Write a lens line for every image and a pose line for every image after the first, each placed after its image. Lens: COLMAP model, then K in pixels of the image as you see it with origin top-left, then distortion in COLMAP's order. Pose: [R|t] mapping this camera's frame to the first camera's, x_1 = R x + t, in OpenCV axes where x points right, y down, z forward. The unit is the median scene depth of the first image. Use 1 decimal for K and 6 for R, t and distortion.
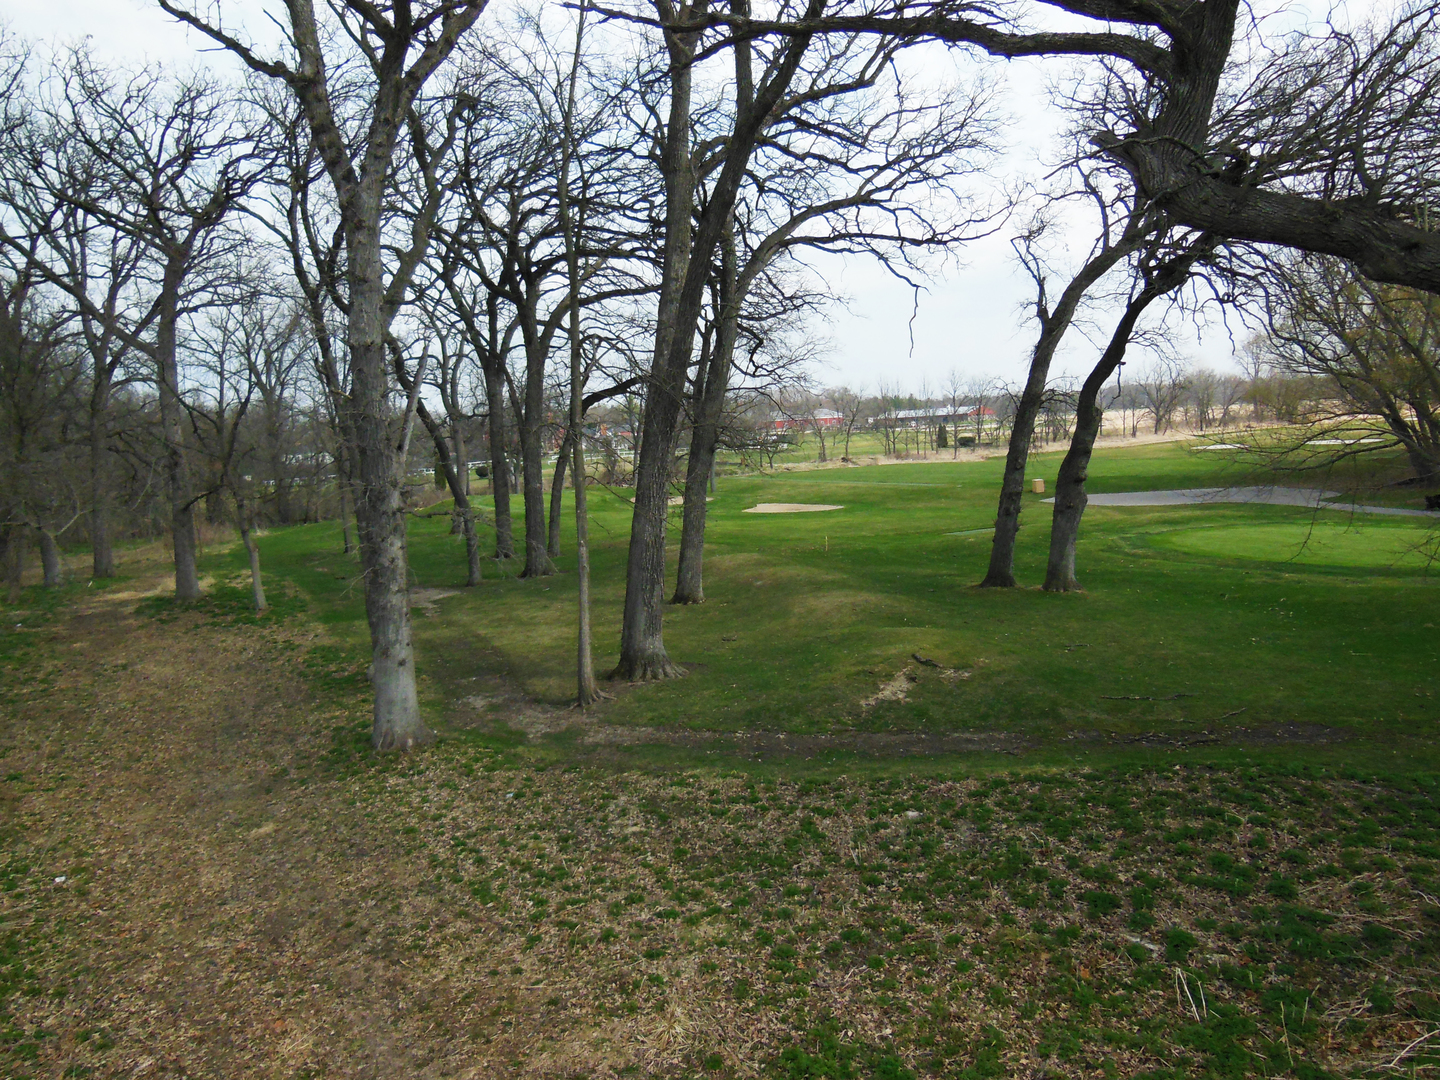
lens RADIAL K [[1027.5, 0, 708.7], [0, 1027.5, 545.1], [0, 0, 1]] dist [0.010045, 0.003475]
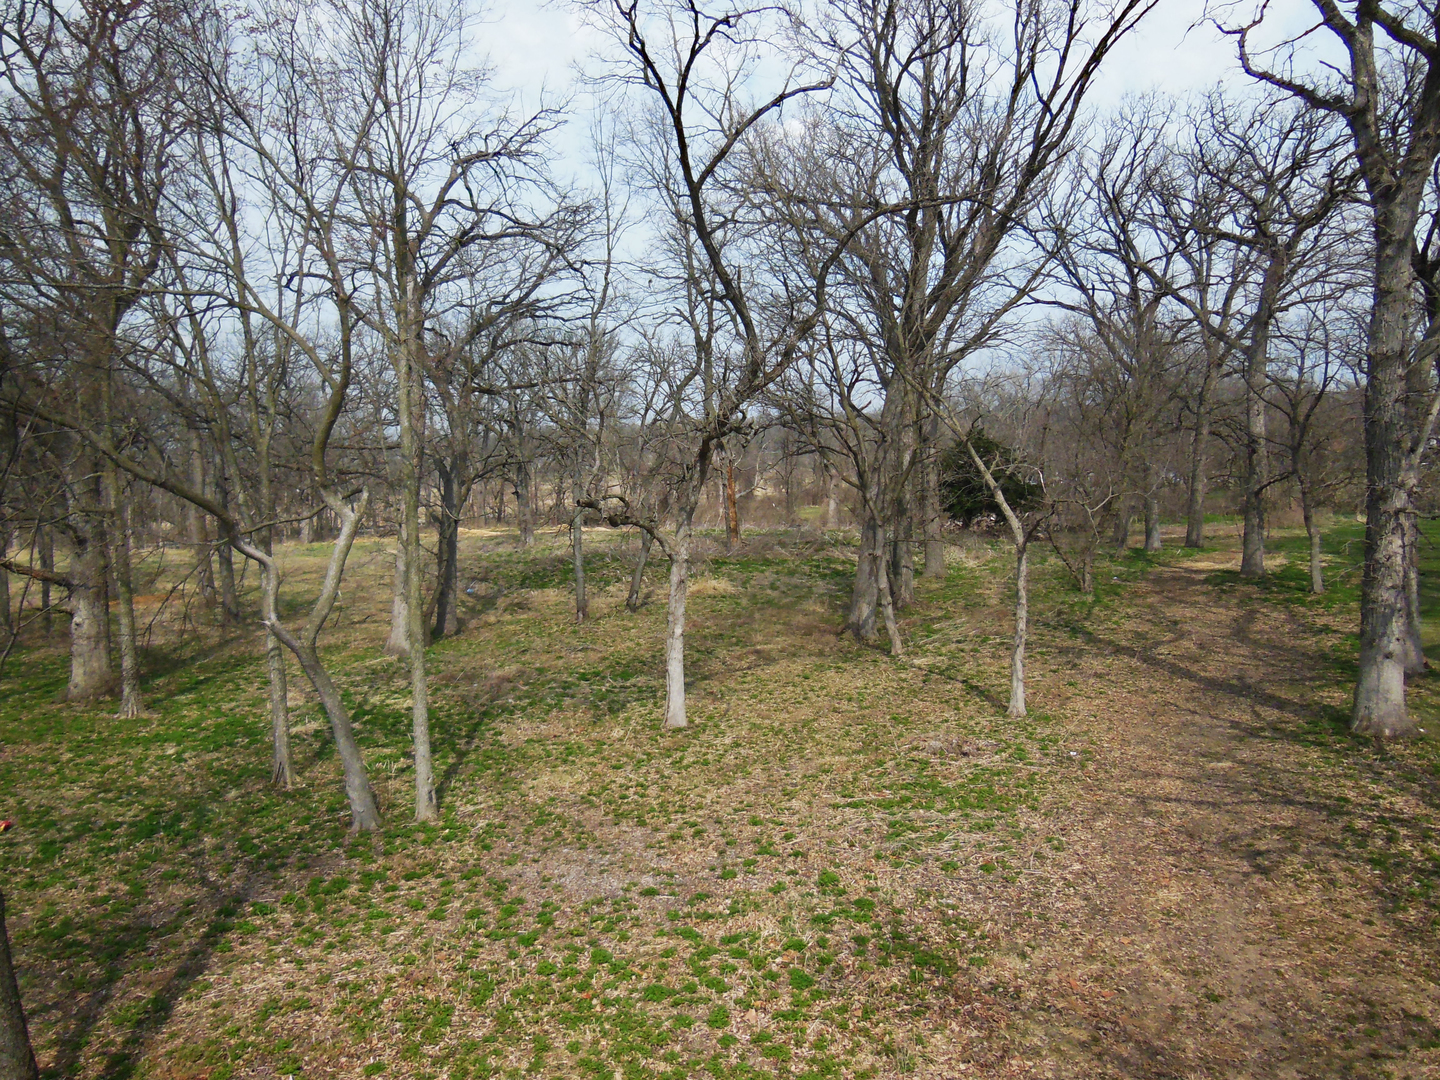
lens RADIAL K [[1027.5, 0, 718.8], [0, 1027.5, 540.1], [0, 0, 1]] dist [0.010045, 0.003475]
pose [[0.536425, 0.093614, -0.838740, 0.111521], [-0.077708, 0.995086, 0.061365, -0.007720], [0.840363, 0.032259, 0.541064, -0.076969]]
